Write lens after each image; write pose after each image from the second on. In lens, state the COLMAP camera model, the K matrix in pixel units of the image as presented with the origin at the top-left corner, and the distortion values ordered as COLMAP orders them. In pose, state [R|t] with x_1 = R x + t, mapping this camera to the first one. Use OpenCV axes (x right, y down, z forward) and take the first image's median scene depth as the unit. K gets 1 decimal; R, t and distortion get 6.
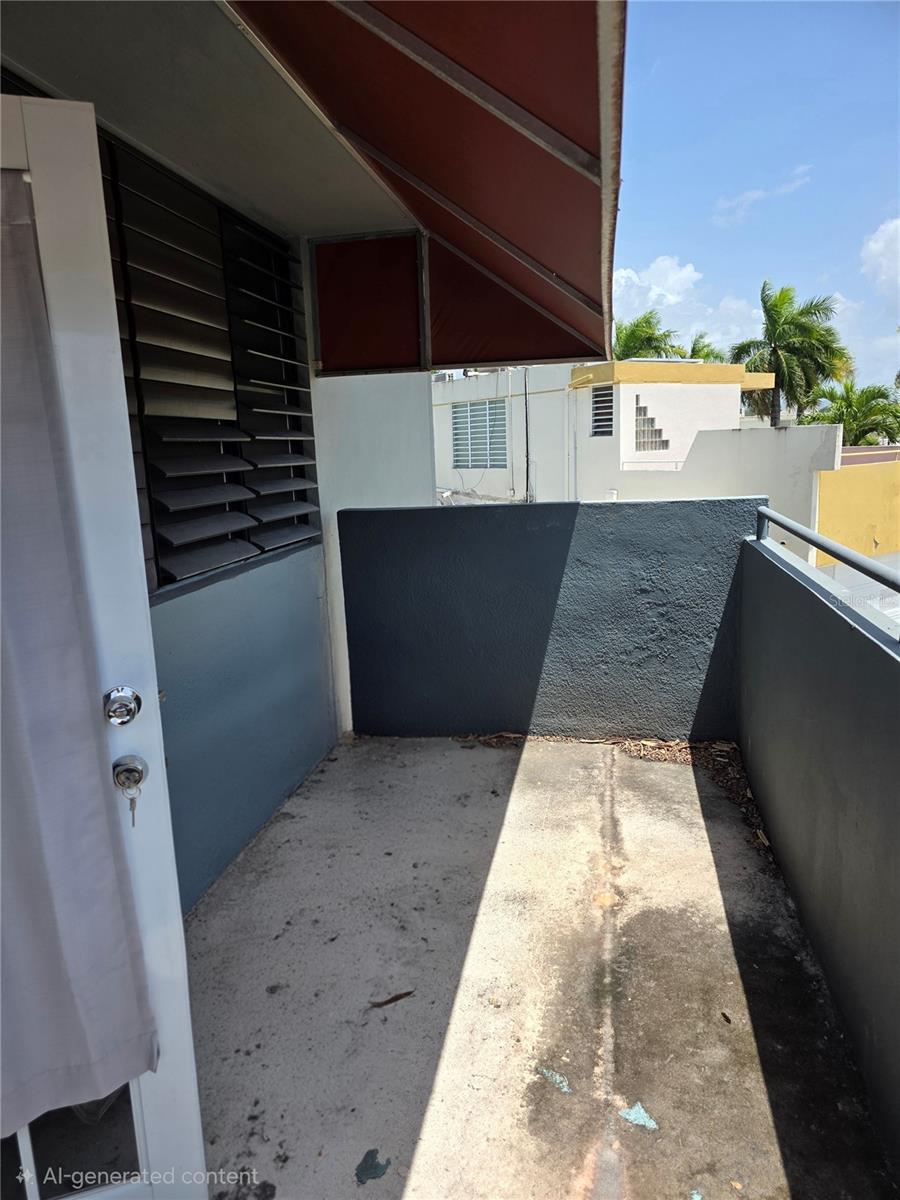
lens RADIAL K [[808.0, 0, 450.0], [0, 808.0, 600.0], [0, 0, 1]] dist [0.057386, -0.054081]
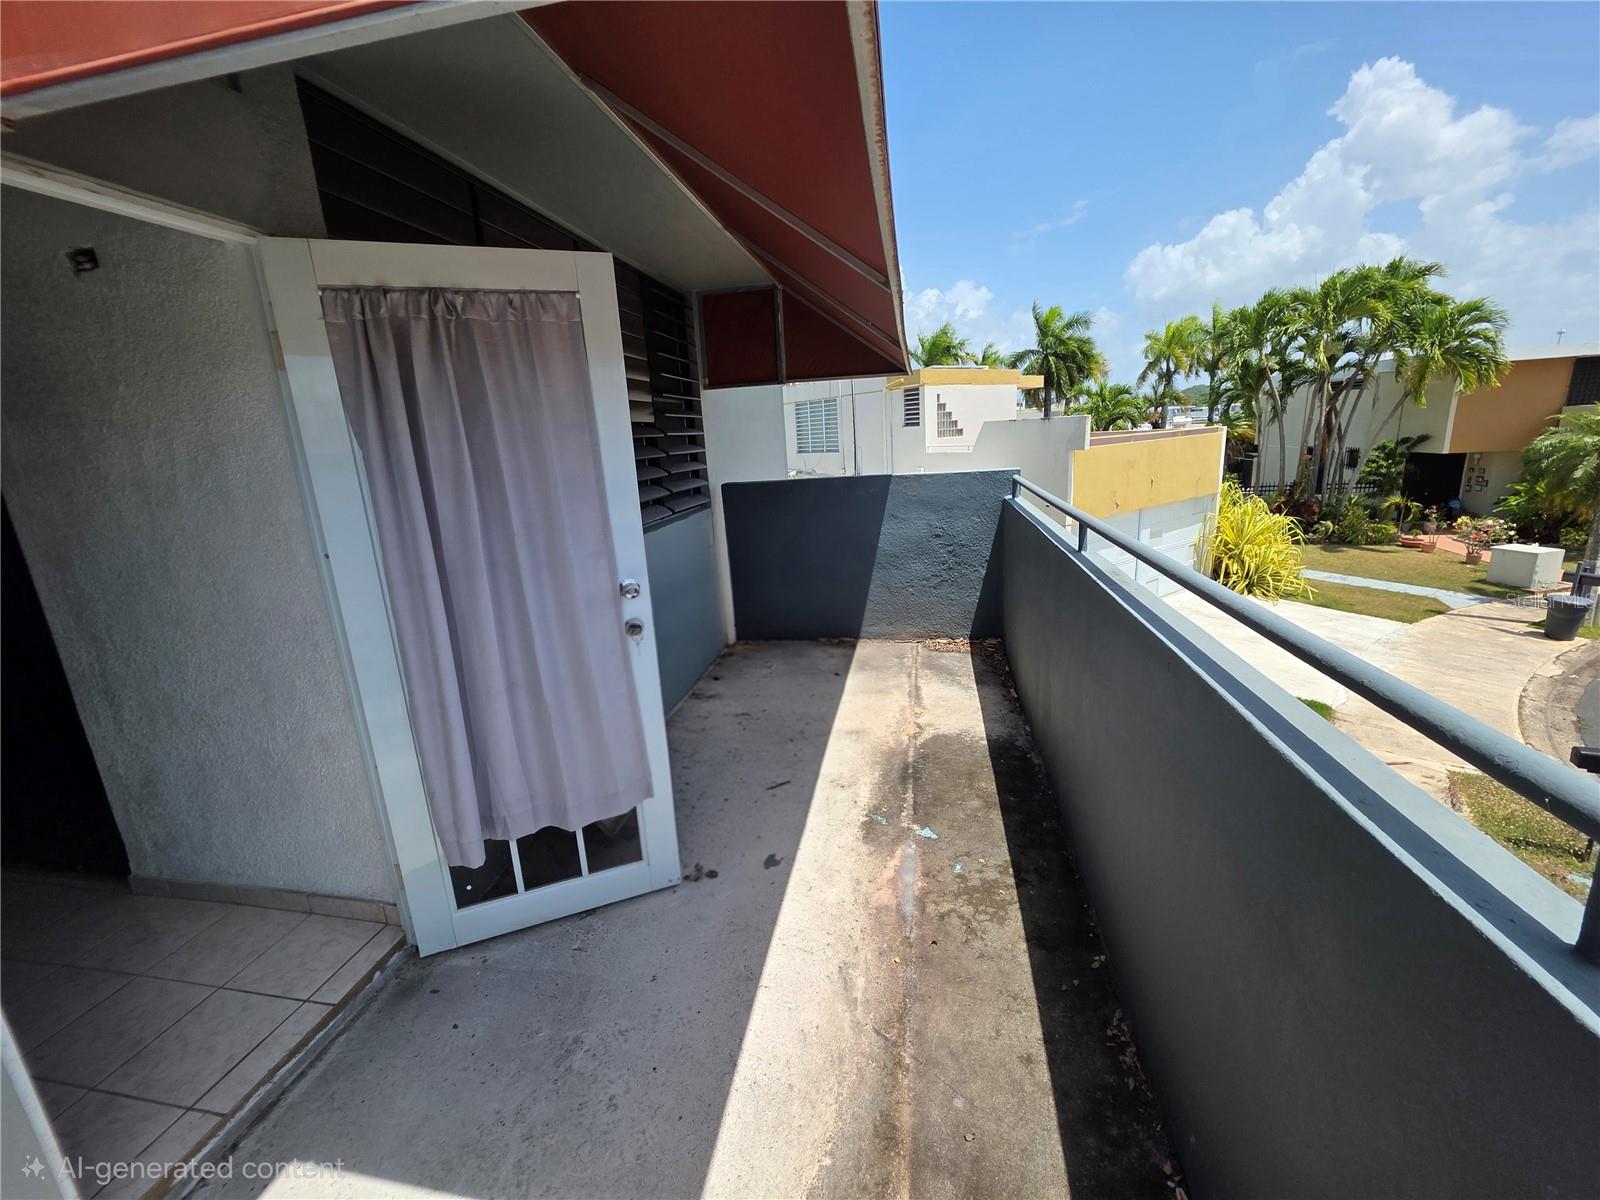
lens RADIAL K [[651.5, 0, 810.2], [0, 651.5, 590.9], [0, 0, 1]] dist [0.001291, 0.000390]
pose [[0.999456, -0.024515, 0.022051, -0.015654], [0.023475, 0.998656, 0.046217, 0.030207], [-0.023154, -0.045674, 0.998688, -0.168664]]
